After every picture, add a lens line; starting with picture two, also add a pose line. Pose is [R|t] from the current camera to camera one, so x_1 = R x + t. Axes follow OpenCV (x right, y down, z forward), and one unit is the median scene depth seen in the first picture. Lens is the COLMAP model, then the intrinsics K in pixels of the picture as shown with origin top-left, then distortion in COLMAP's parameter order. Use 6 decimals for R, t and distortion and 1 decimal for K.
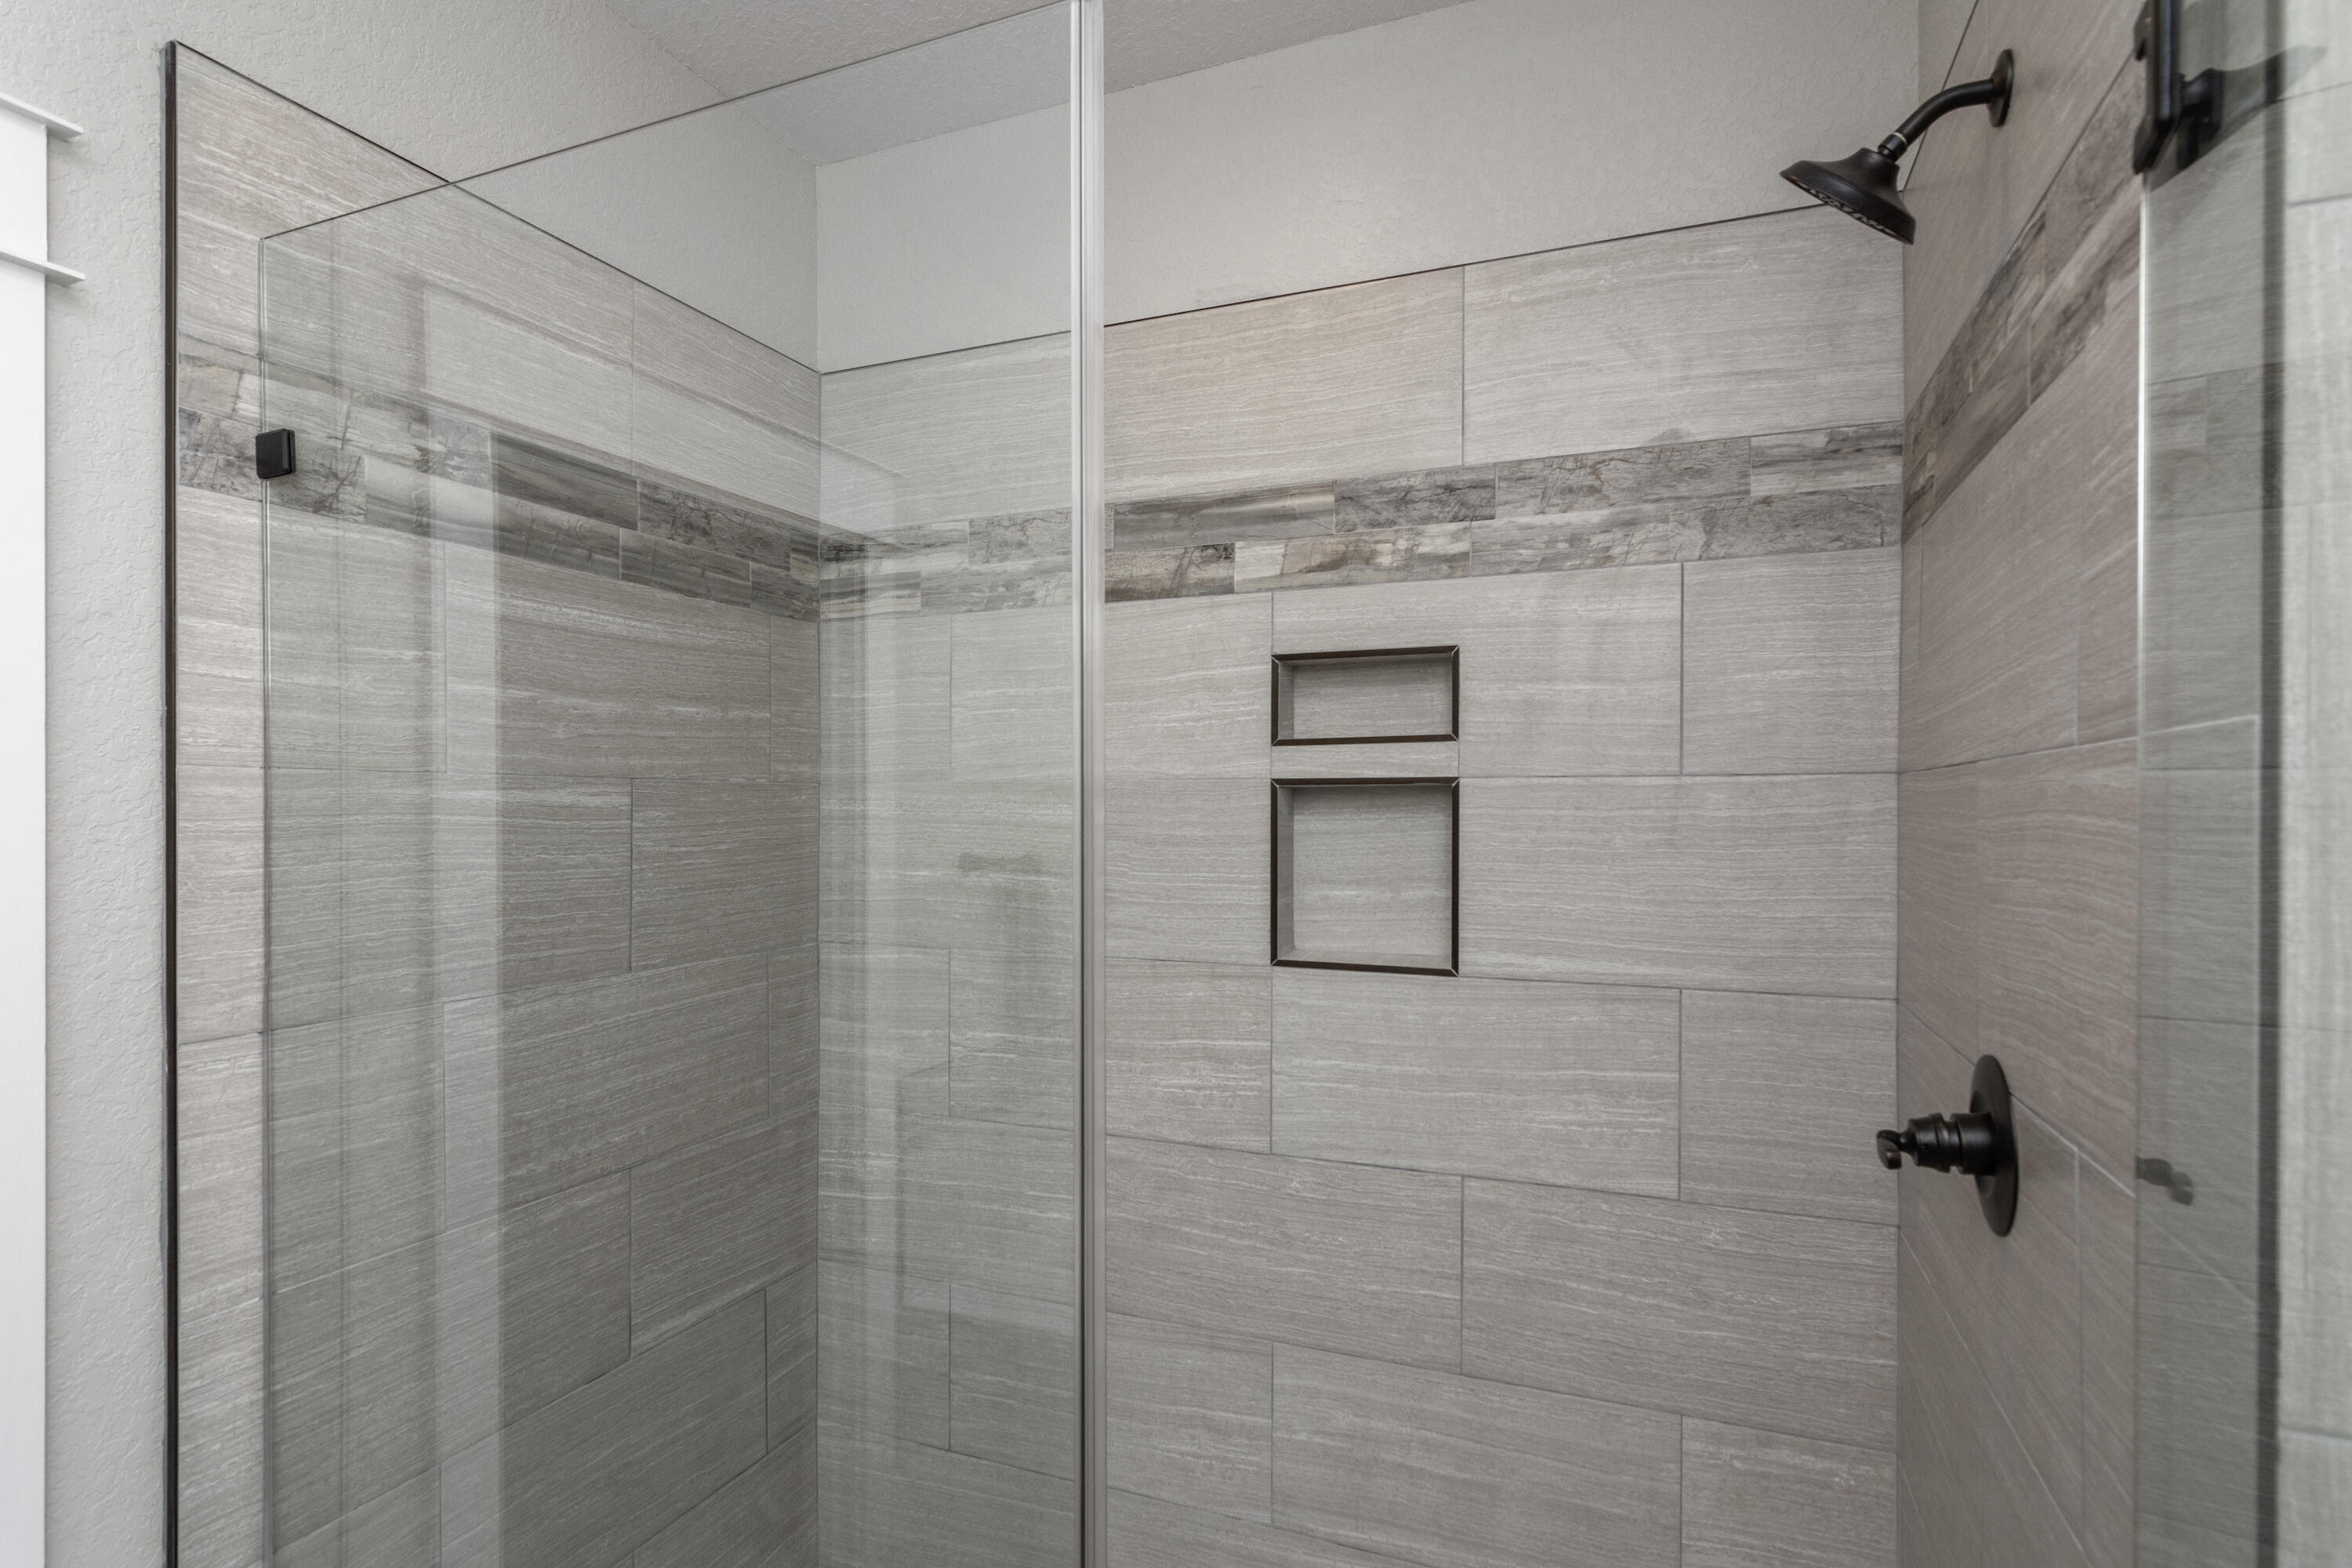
lens RADIAL K [[1137.7, 0, 1177.7], [0, 1137.7, 799.5], [0, 0, 1]] dist [-0.004679, 0.001631]
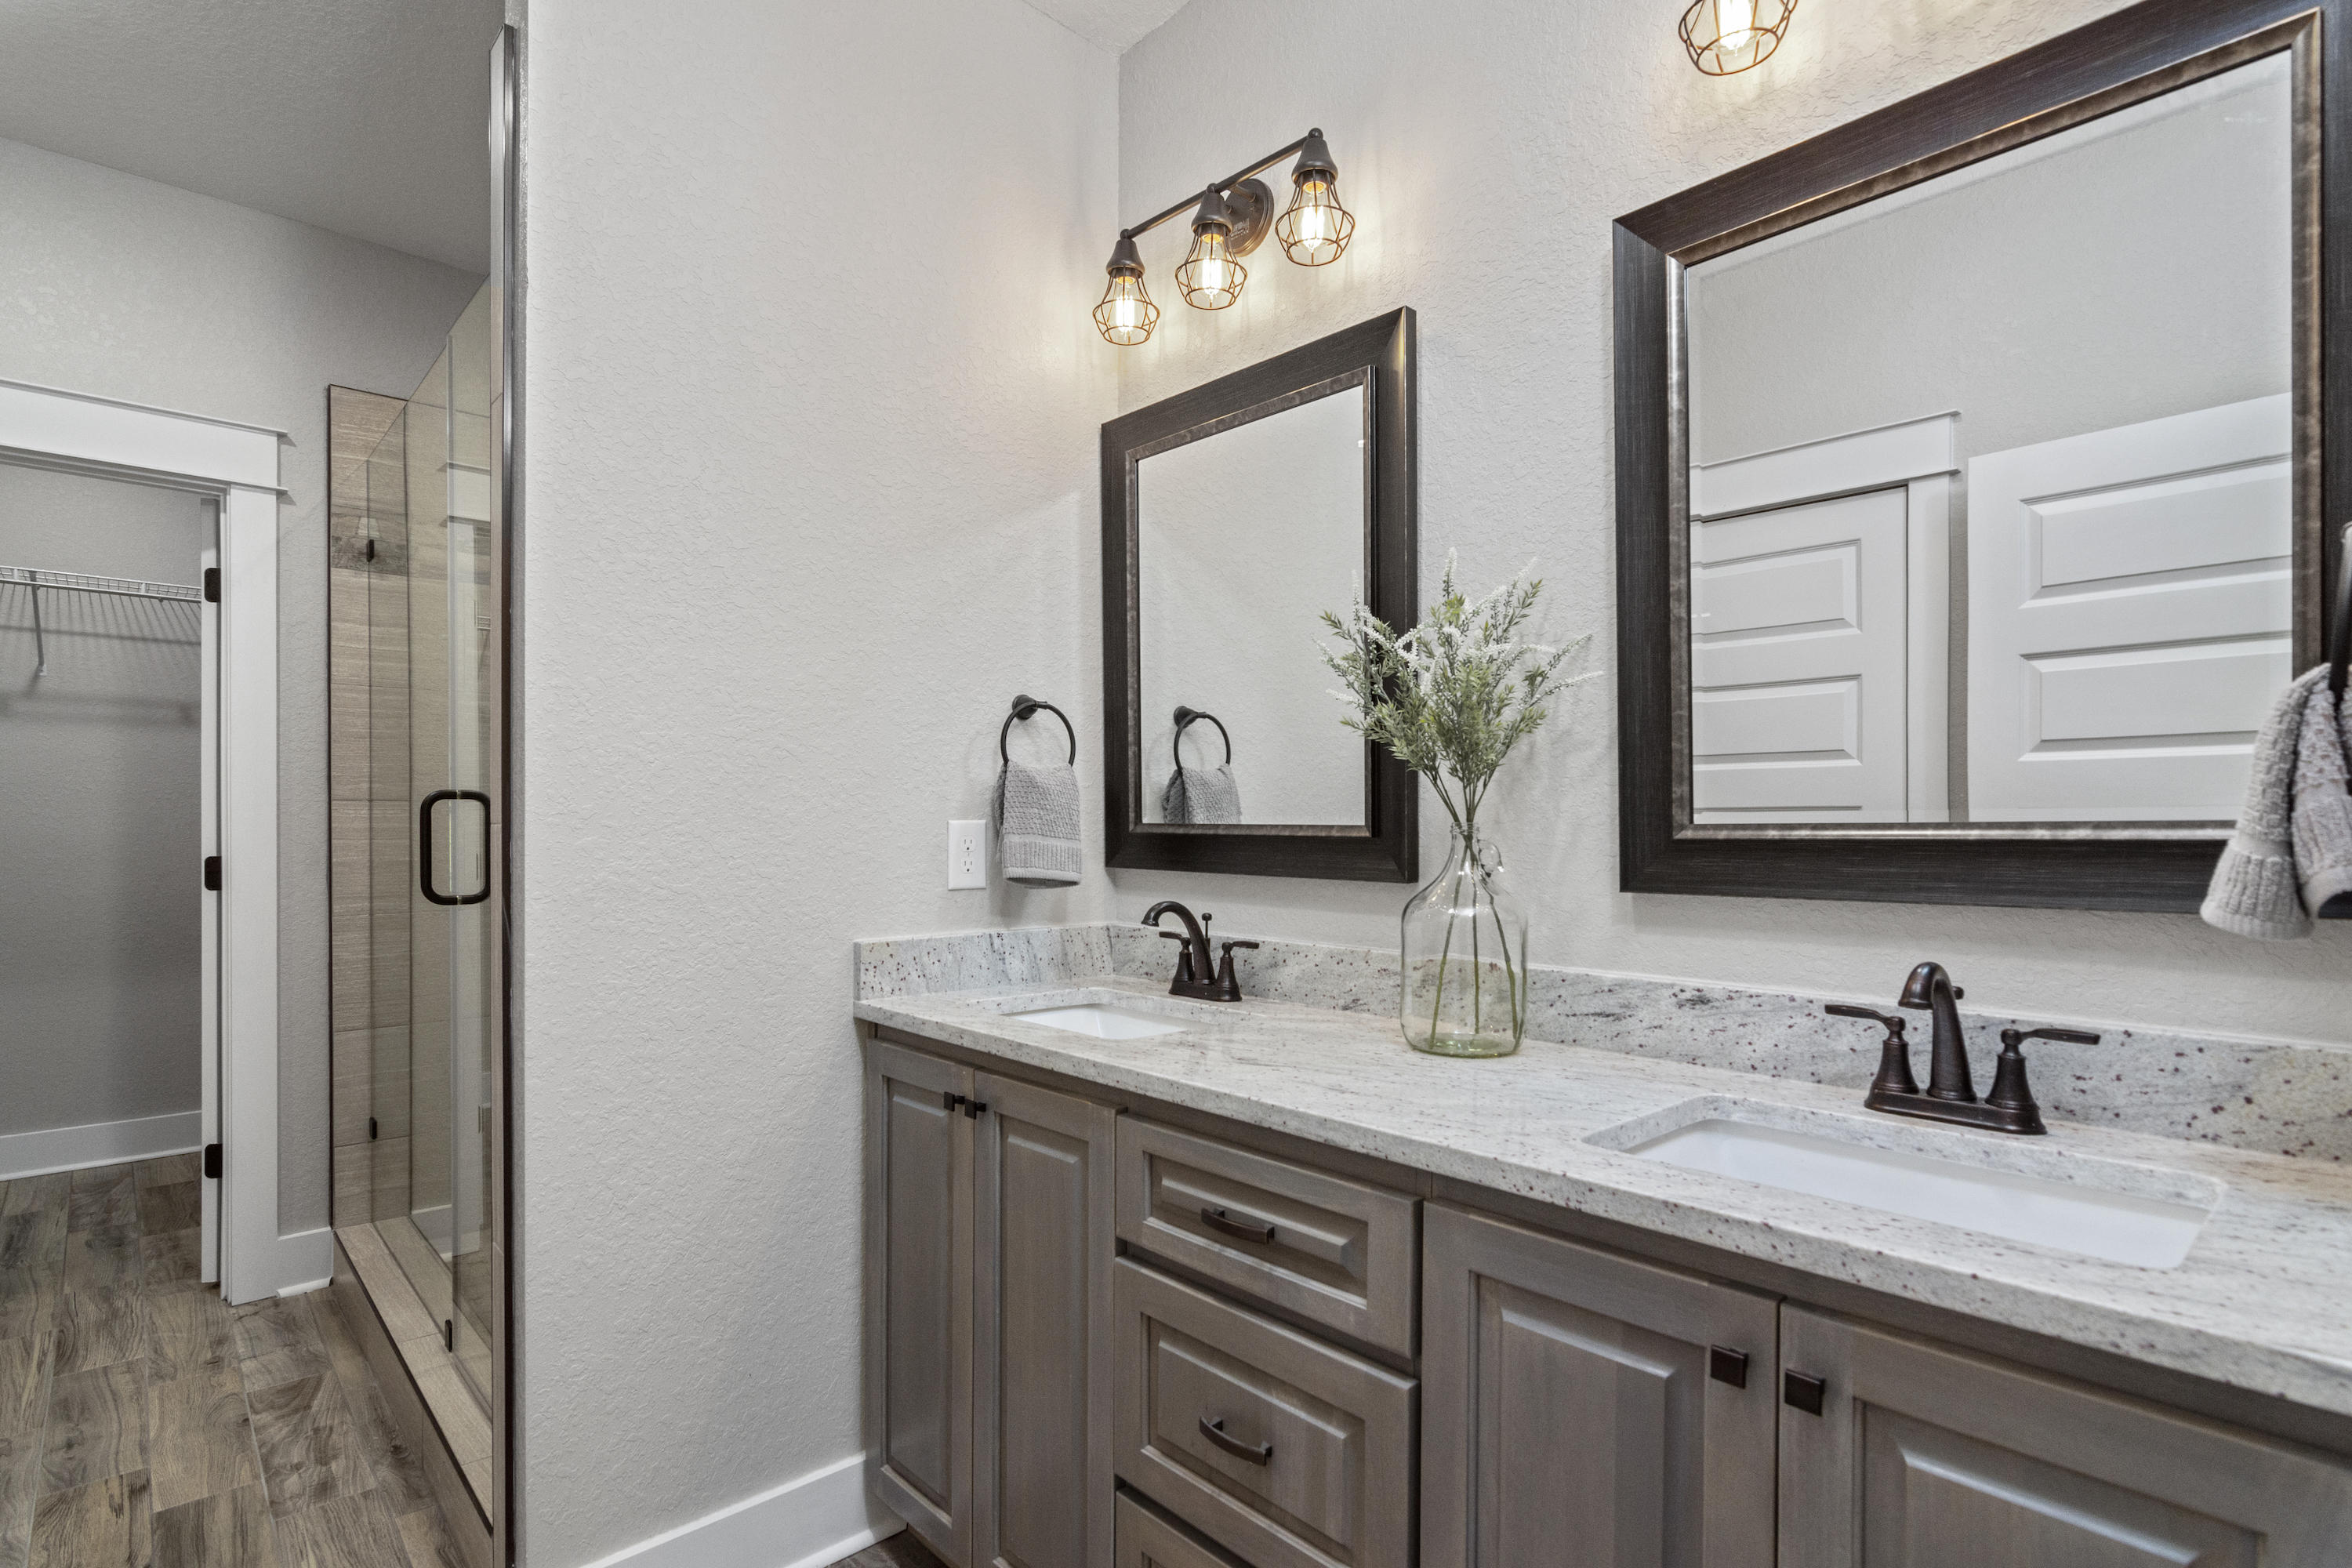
lens RADIAL K [[1137.7, 0, 1178.9], [0, 1137.7, 792.2], [0, 0, 1]] dist [-0.004679, 0.001631]
pose [[0.905572, -0.006931, -0.424136, 1.717588], [0.005921, 0.999976, -0.003700, 0.212415], [0.424151, 0.000839, 0.905591, -0.407659]]
